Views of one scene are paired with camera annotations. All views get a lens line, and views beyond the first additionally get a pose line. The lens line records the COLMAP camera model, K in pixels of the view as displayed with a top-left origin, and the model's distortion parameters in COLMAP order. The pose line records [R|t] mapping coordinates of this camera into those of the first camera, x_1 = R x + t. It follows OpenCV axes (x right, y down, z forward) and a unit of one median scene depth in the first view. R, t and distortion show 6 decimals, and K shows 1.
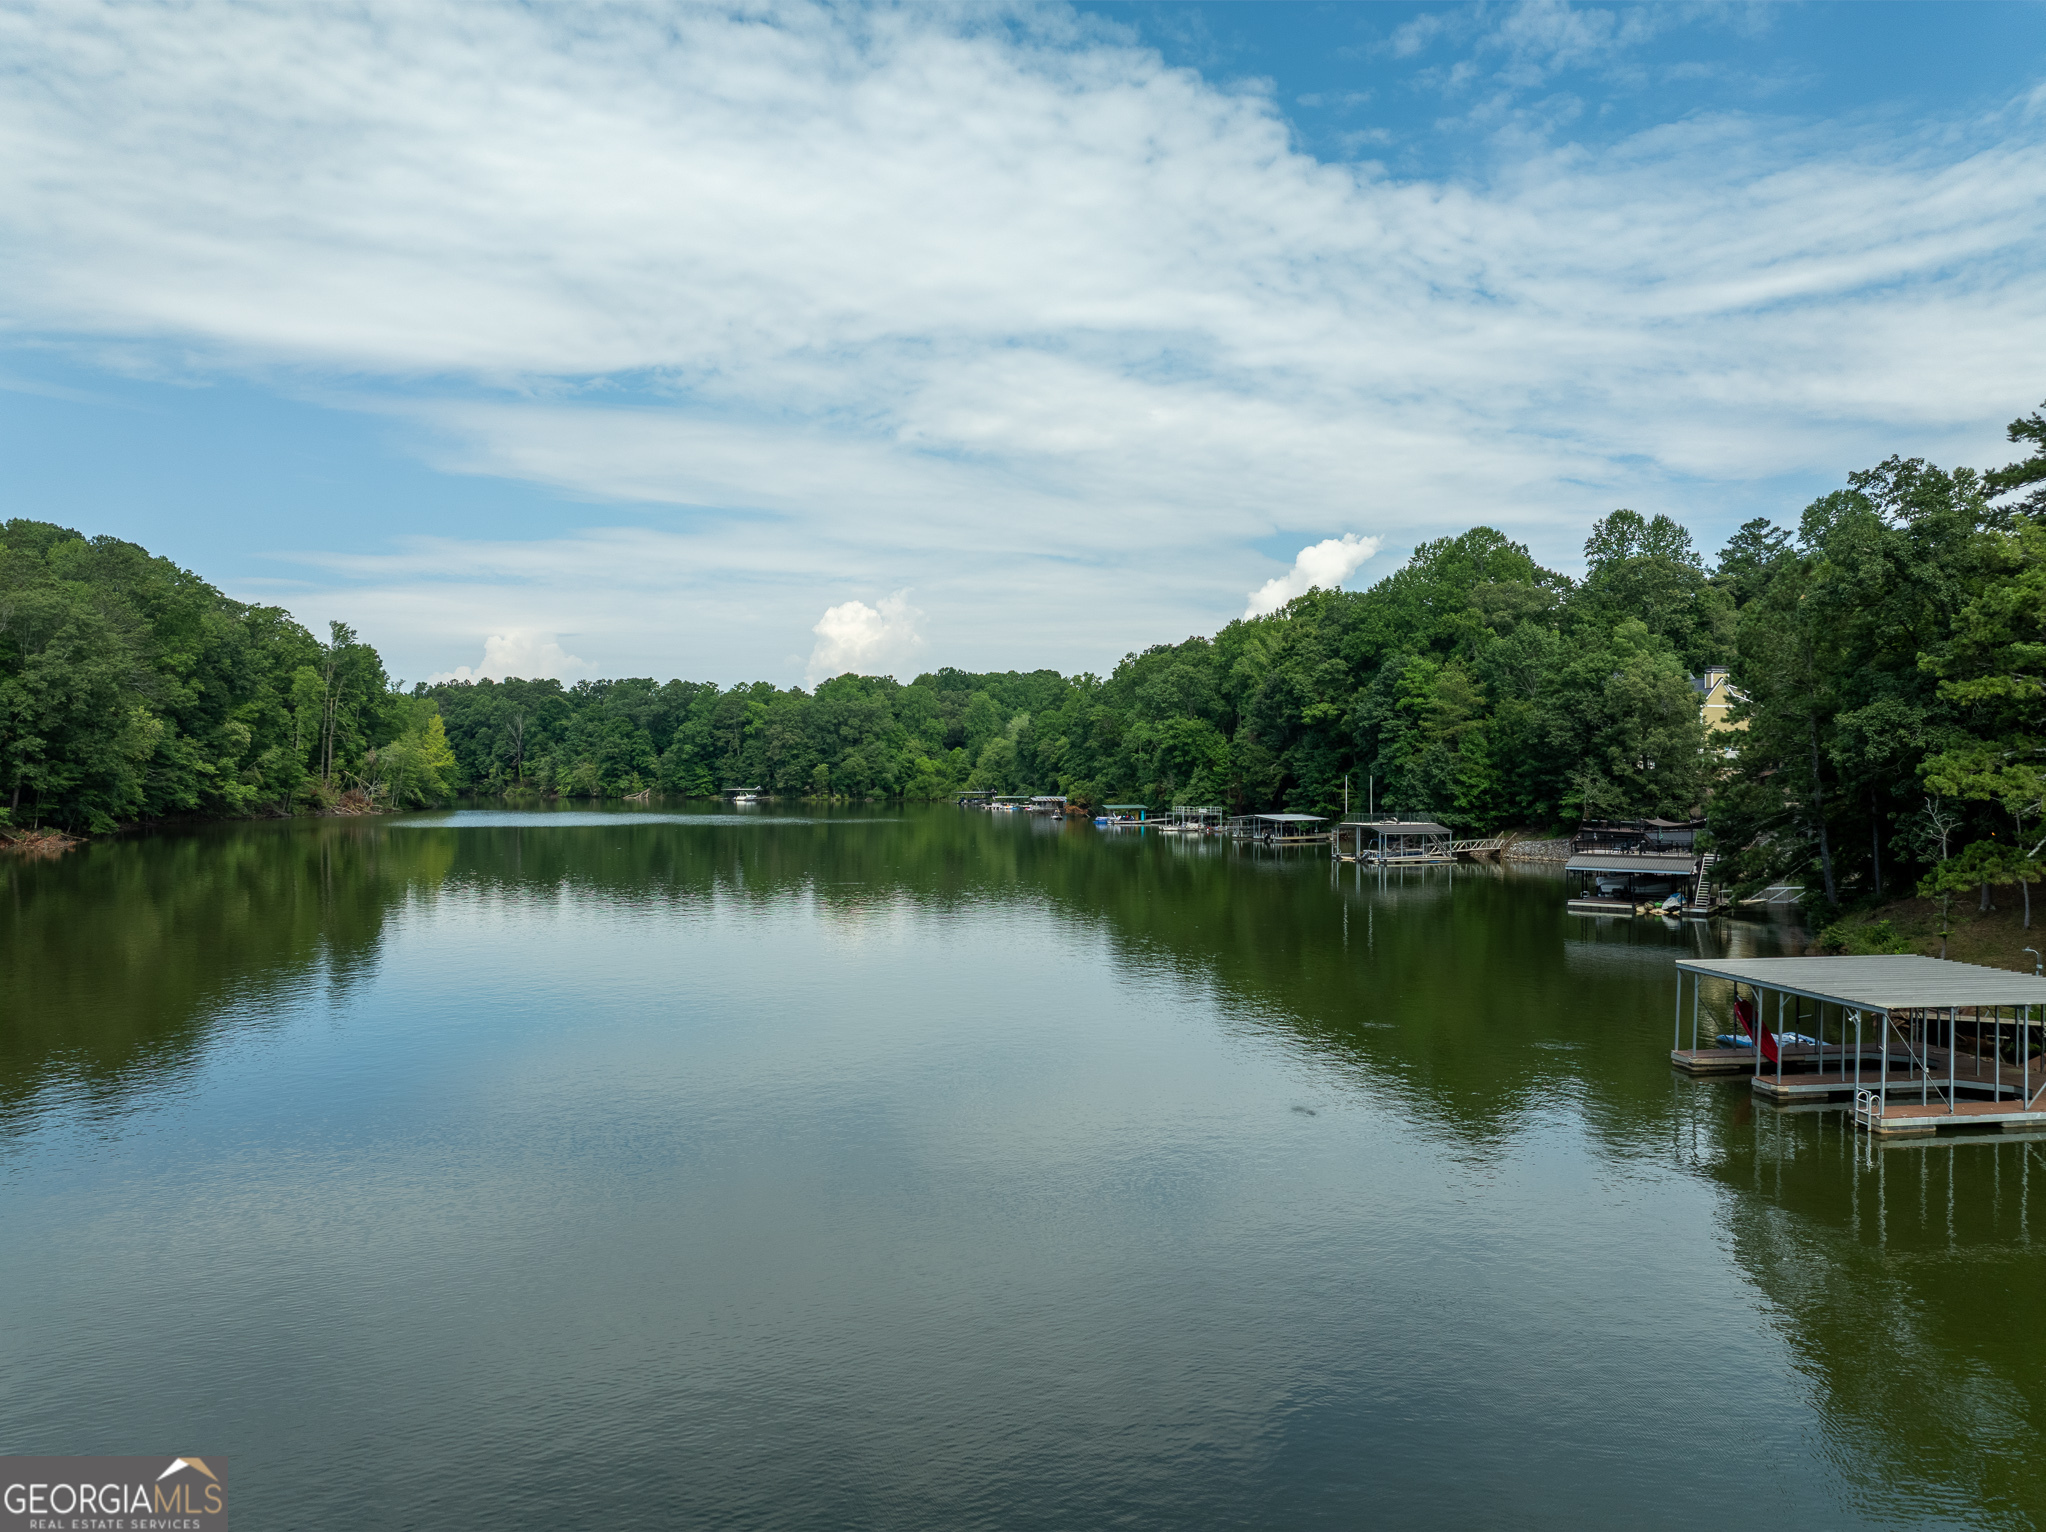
lens RADIAL K [[1434.8, 0, 1023.0], [0, 1434.8, 766.0], [0, 0, 1]] dist [-0.038091, 0.001123]
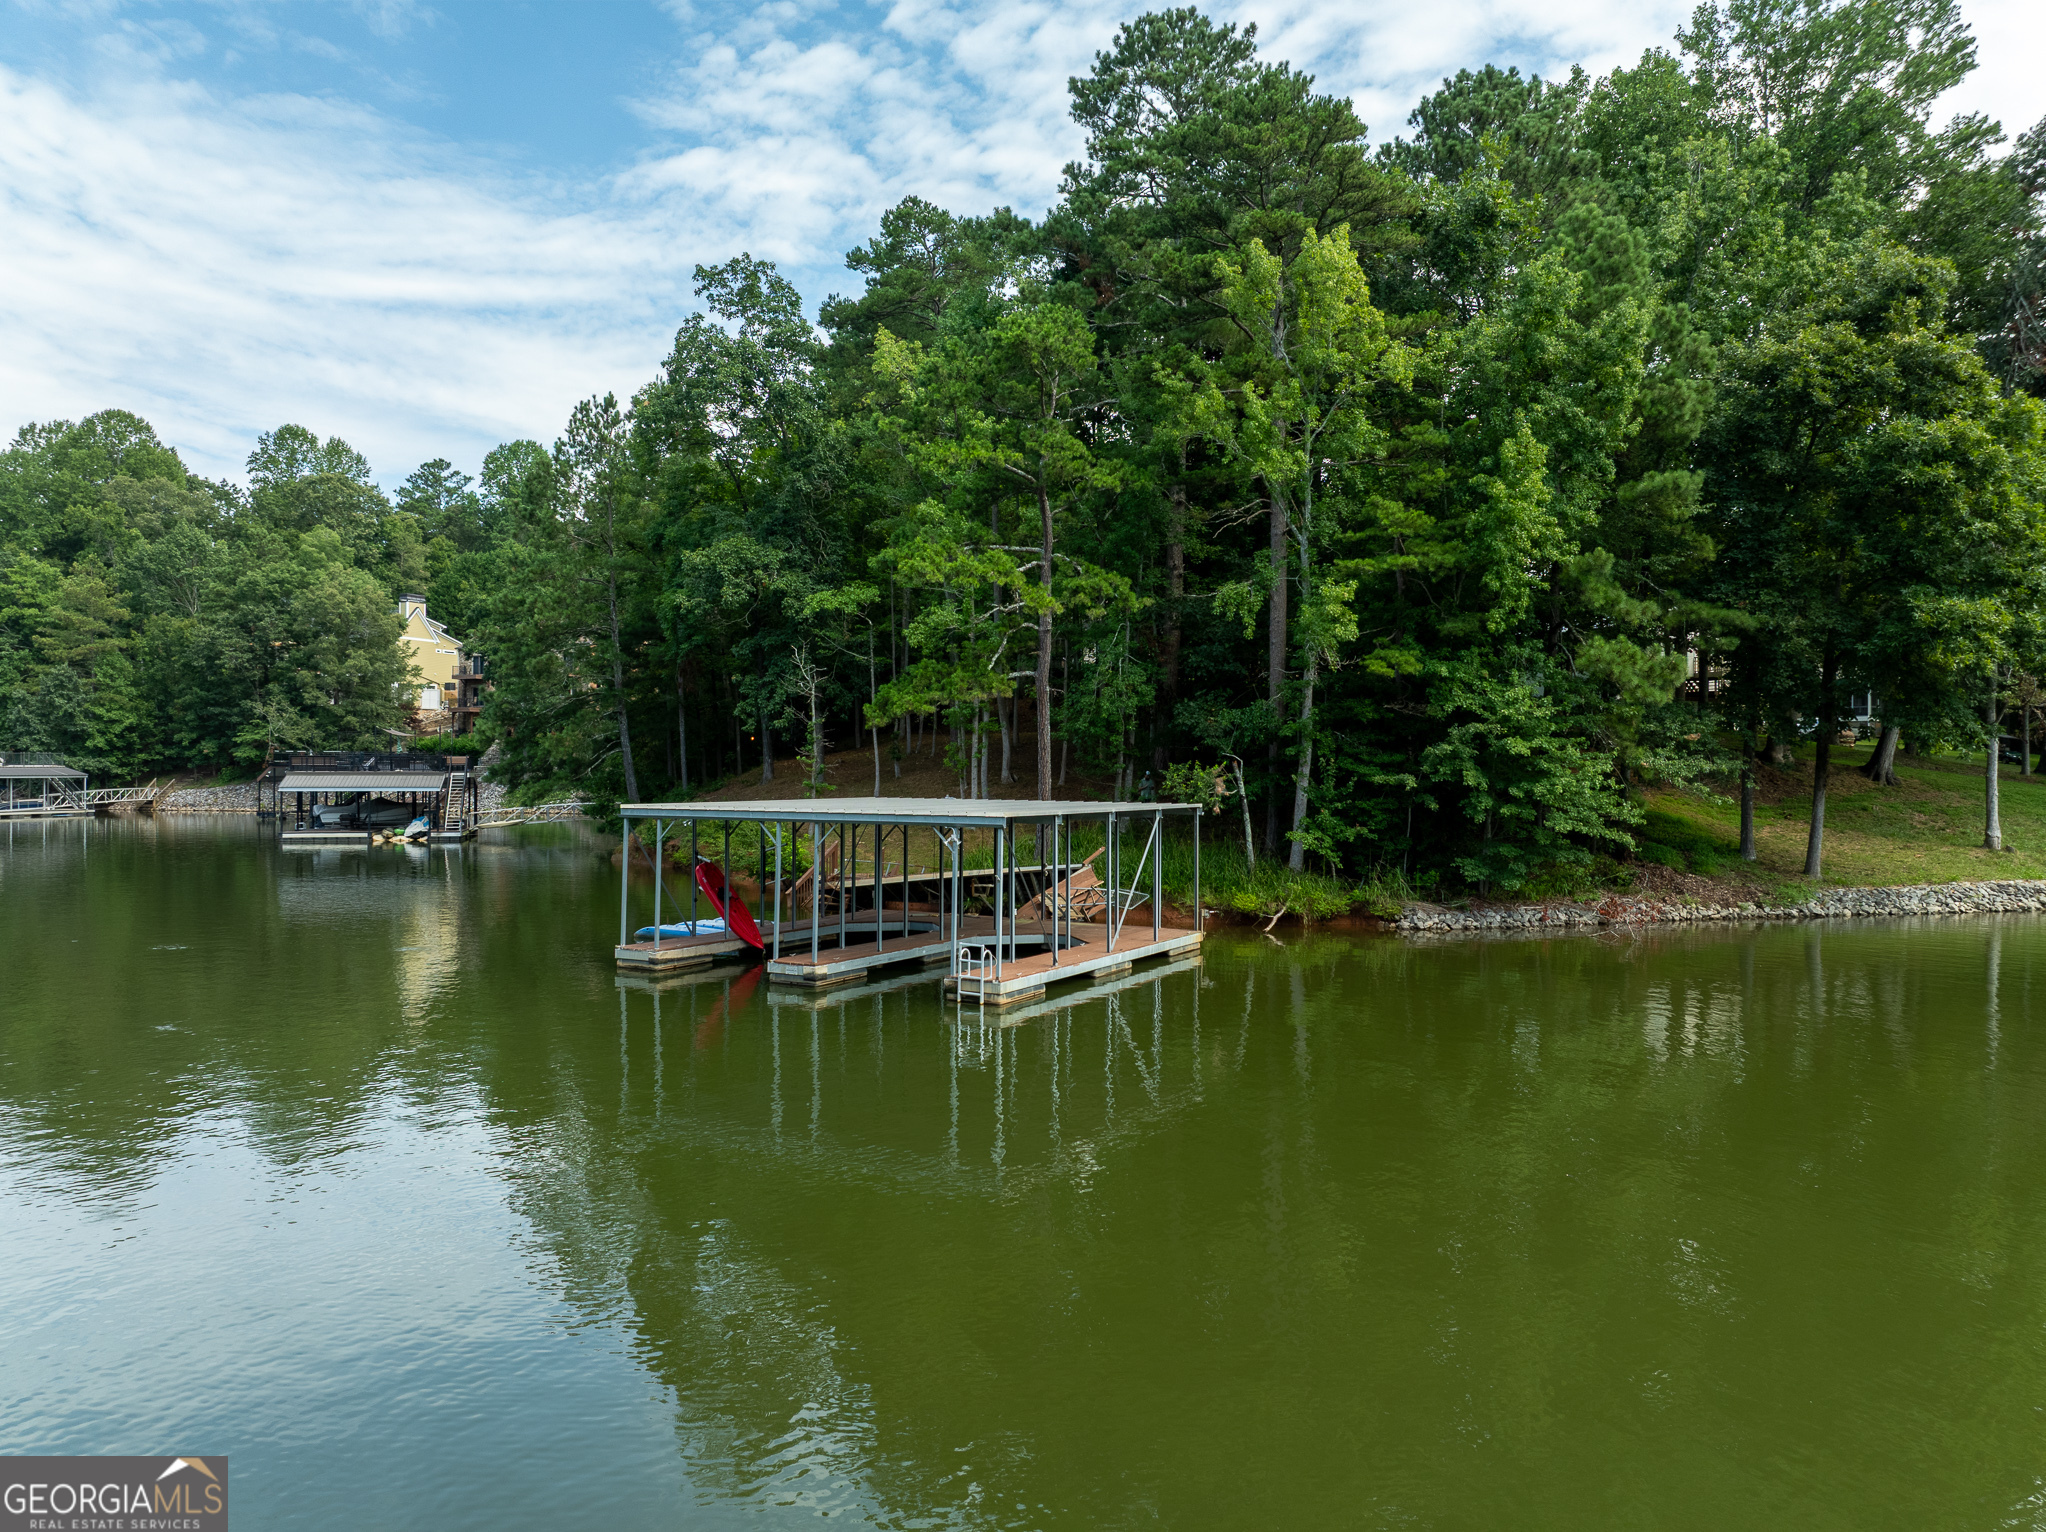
lens RADIAL K [[1413.0, 0, 1021.4], [0, 1413.0, 797.6], [0, 0, 1]] dist [-0.083681, 0.046158]
pose [[0.609062, -0.009697, 0.793063, 0.020645], [-0.008772, 0.999782, 0.018962, 0.037638], [-0.793074, -0.018505, 0.608844, 0.147827]]
